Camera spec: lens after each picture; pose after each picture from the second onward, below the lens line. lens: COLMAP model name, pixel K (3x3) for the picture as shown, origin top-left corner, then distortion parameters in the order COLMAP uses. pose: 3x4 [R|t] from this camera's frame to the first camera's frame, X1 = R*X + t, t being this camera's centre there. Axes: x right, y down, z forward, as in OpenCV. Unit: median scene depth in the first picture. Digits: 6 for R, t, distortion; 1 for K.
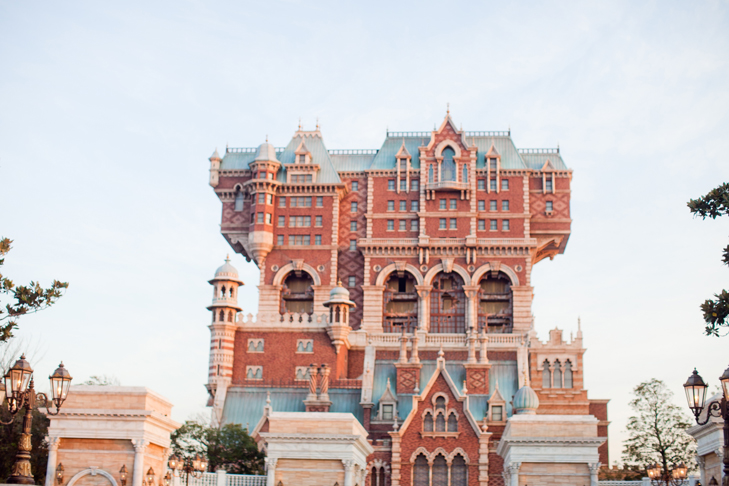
lens RADIAL K [[1060.4, 0, 364.5], [0, 1060.4, 243.0], [0, 0, 1]] dist [-0.134746, 0.083968]
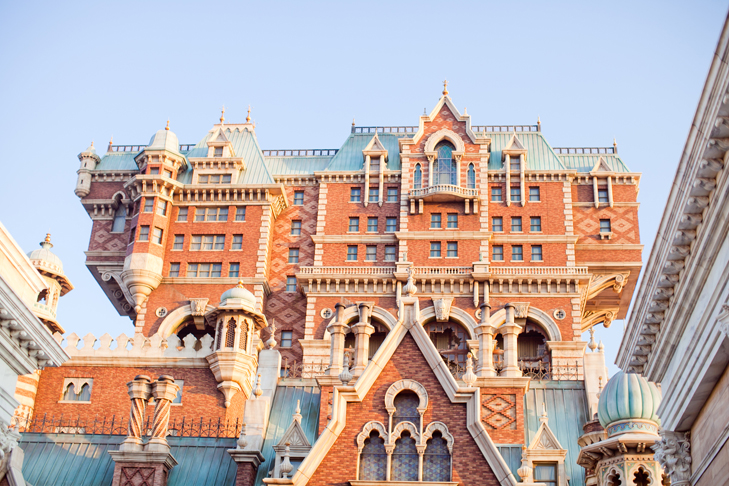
lens RADIAL K [[1060.4, 0, 364.5], [0, 1060.4, 243.0], [0, 0, 1]] dist [-0.134746, 0.083968]
pose [[0.999787, 0.018876, -0.008358, 0.036988], [-0.020218, 0.977146, -0.211606, 0.109744], [0.004173, 0.211730, 0.977319, 0.387212]]
